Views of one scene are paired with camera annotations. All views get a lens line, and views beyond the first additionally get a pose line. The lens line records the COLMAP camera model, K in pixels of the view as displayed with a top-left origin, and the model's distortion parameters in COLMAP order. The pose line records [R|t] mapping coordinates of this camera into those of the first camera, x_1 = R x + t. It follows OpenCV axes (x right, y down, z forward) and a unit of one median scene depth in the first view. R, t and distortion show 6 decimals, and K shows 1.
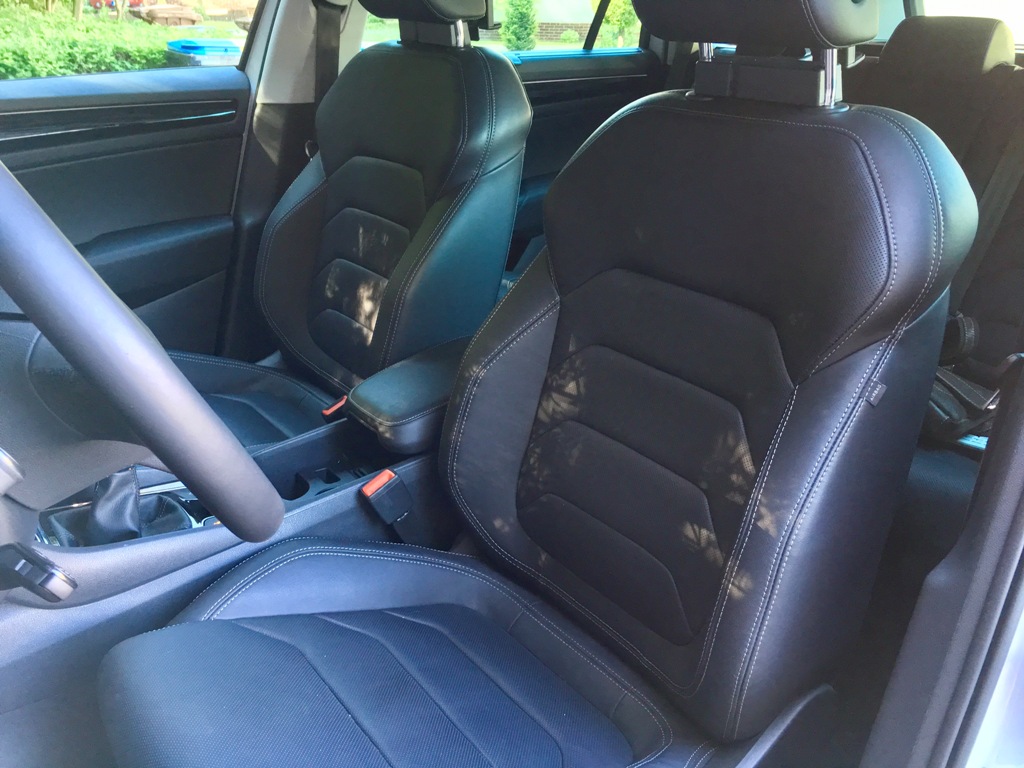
lens RADIAL K [[876.5, 0, 511.1], [0, 876.5, 380.9], [0, 0, 1]] dist [0.081719, -0.127995]
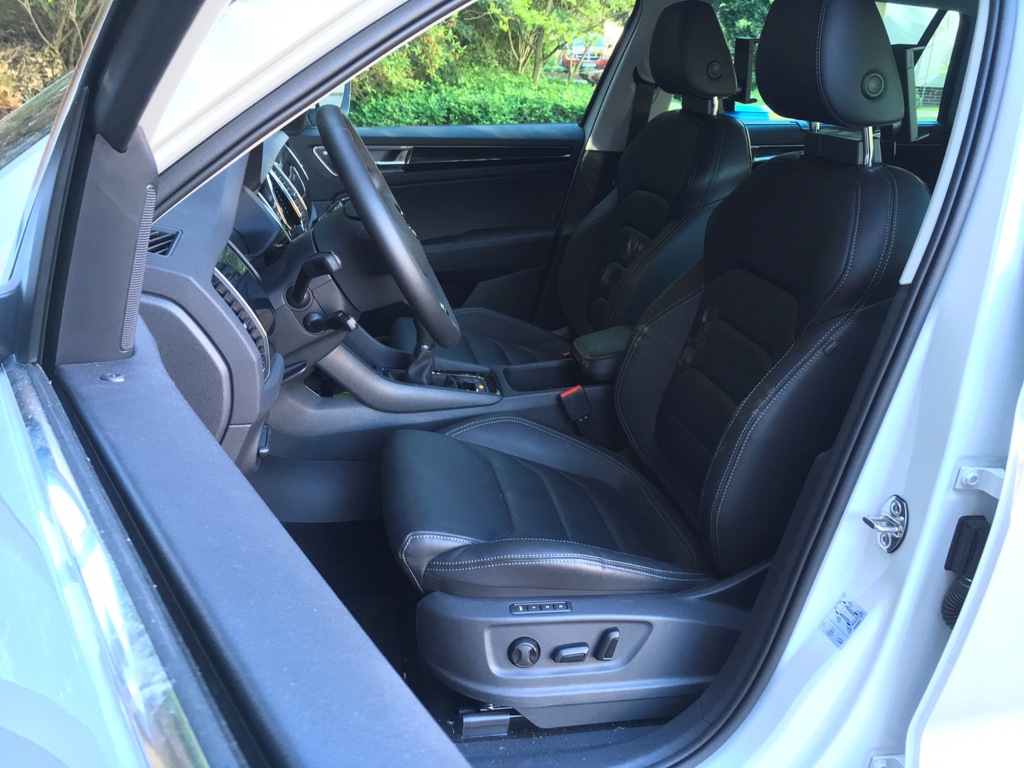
lens RADIAL K [[876.5, 0, 511.1], [0, 876.5, 380.9], [0, 0, 1]] dist [0.081719, -0.127995]
pose [[0.888852, 0.166922, -0.426707, 0.270740], [-0.191986, 0.981266, -0.016057, 0.094357], [0.416033, 0.096194, 0.904247, -0.287024]]
